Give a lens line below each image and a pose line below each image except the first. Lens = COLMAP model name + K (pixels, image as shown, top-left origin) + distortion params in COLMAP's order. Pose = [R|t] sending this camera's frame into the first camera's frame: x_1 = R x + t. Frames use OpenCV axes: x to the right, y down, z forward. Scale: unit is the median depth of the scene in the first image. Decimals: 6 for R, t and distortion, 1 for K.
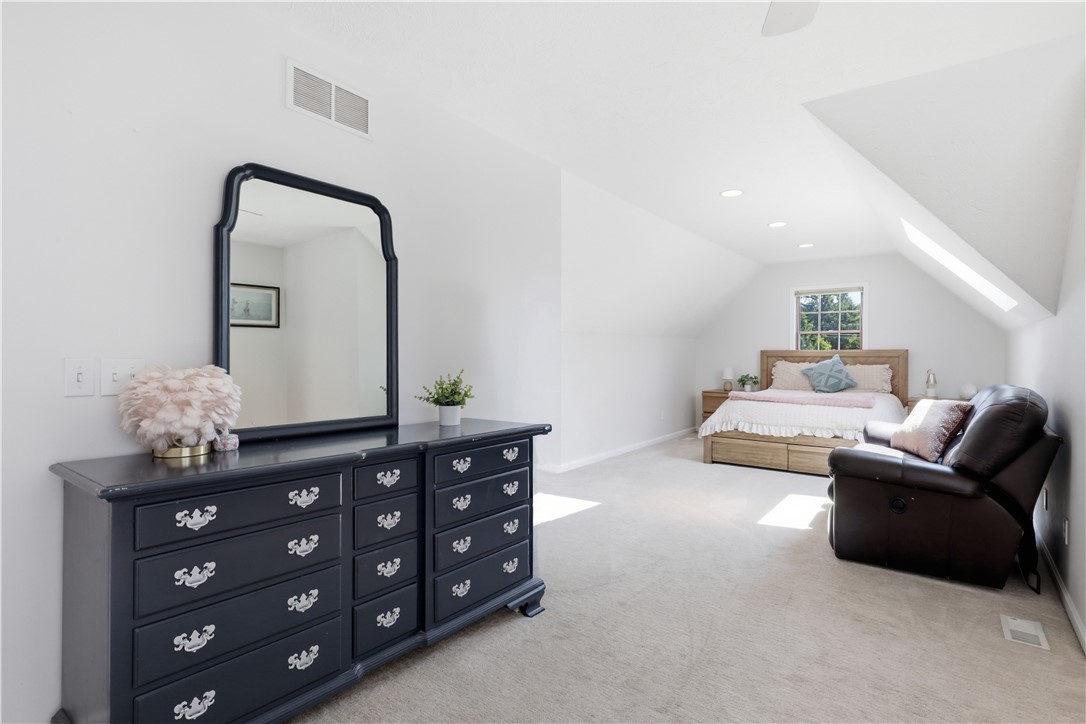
lens RADIAL K [[543.6, 0, 543.0], [0, 543.6, 362.0], [0, 0, 1]] dist [0.001266, 0.000474]
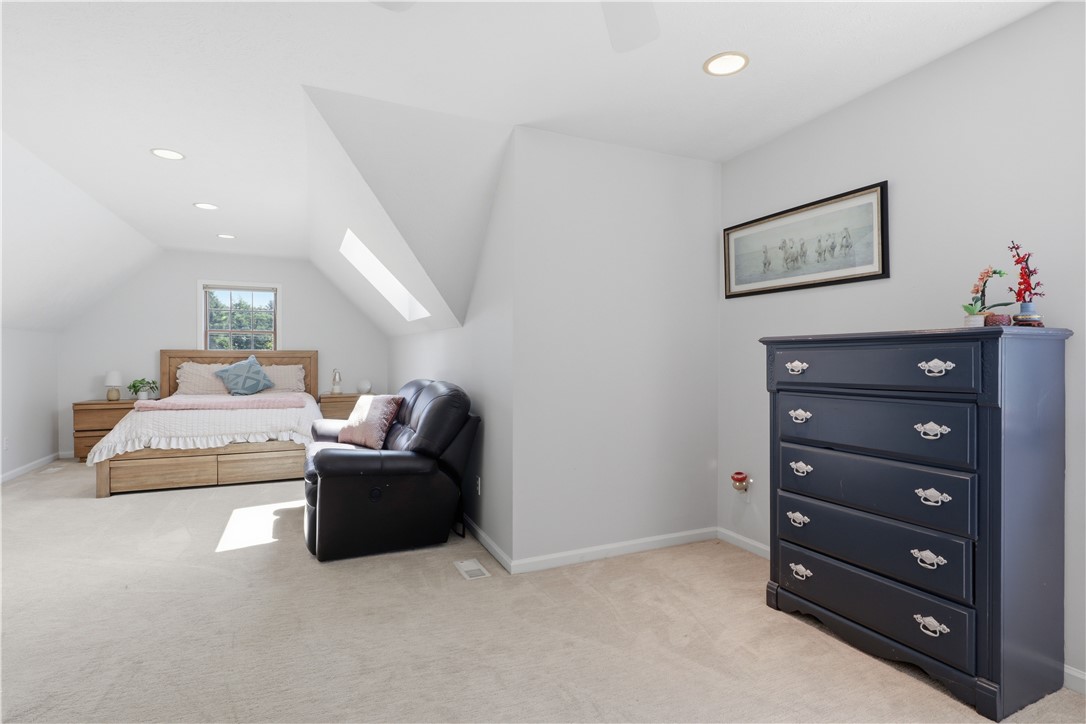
lens RADIAL K [[543.6, 0, 543.0], [0, 543.6, 362.0], [0, 0, 1]] dist [0.001266, 0.000474]
pose [[0.481480, -0.008067, 0.876420, -0.072594], [0.008917, 0.999951, 0.004305, -0.001092], [-0.876412, 0.005743, 0.481528, 0.098201]]
